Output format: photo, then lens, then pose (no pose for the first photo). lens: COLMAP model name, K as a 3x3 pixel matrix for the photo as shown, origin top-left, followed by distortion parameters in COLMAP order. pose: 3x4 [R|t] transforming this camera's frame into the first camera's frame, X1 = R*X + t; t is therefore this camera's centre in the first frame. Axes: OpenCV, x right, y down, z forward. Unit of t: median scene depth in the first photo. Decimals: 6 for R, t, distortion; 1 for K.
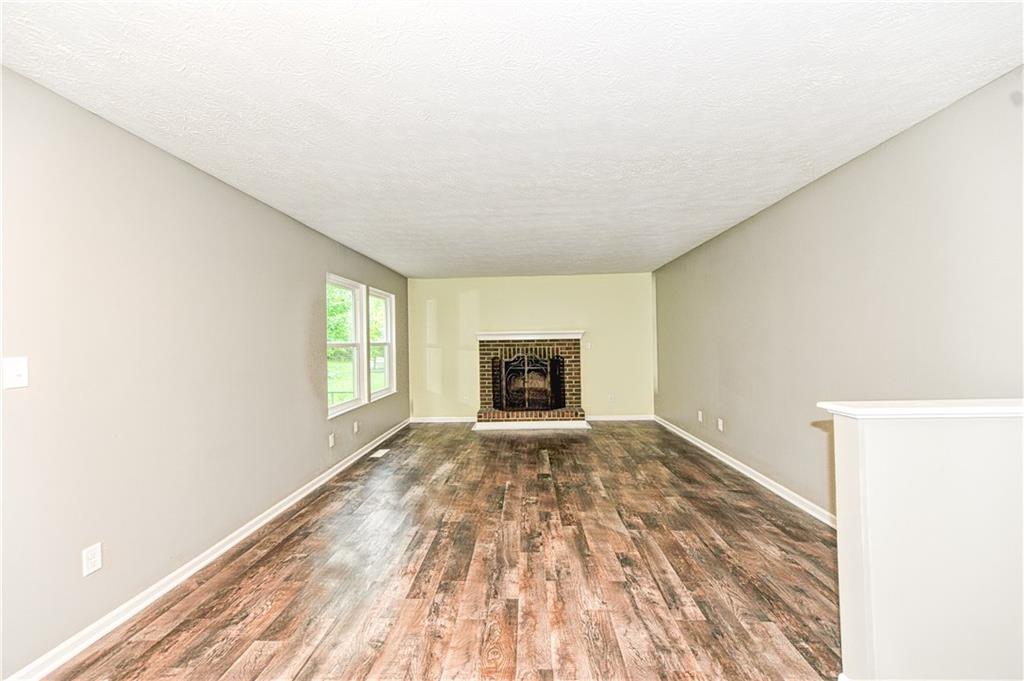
lens RADIAL K [[427.6, 0, 498.8], [0, 427.6, 341.4], [0, 0, 1]] dist [0.006591, -0.000401]
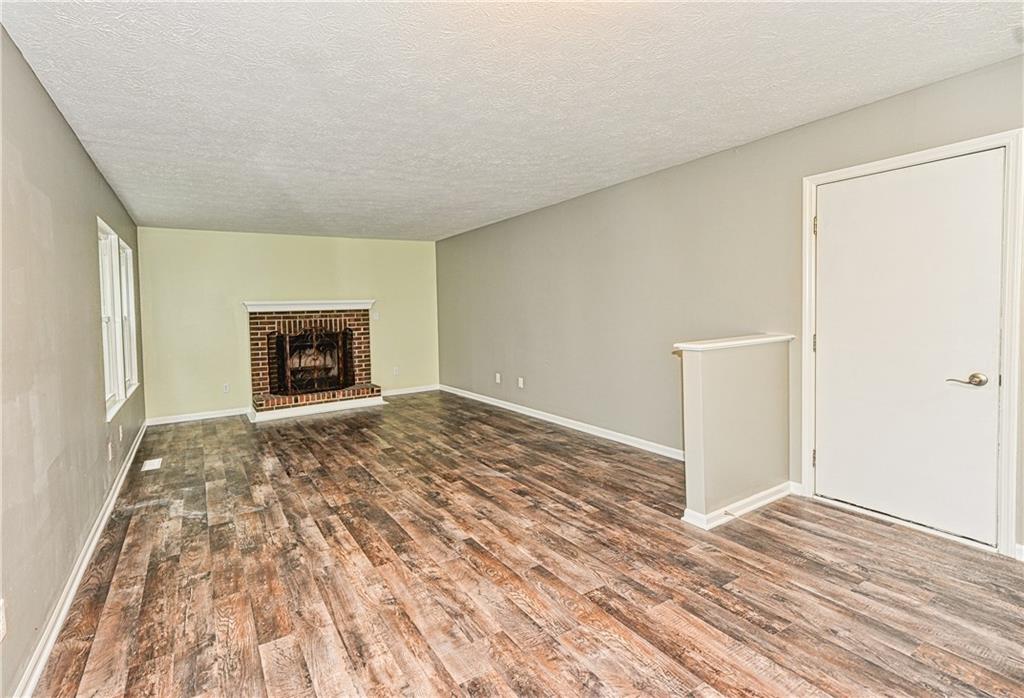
lens RADIAL K [[512.6, 0, 474.9], [0, 512.6, 330.0], [0, 0, 1]] dist [0.008738, -0.000435]
pose [[0.825087, -0.030787, 0.564166, -0.300353], [0.013834, 0.999316, 0.034302, 0.005208], [-0.564836, -0.020498, 0.824948, -0.045634]]
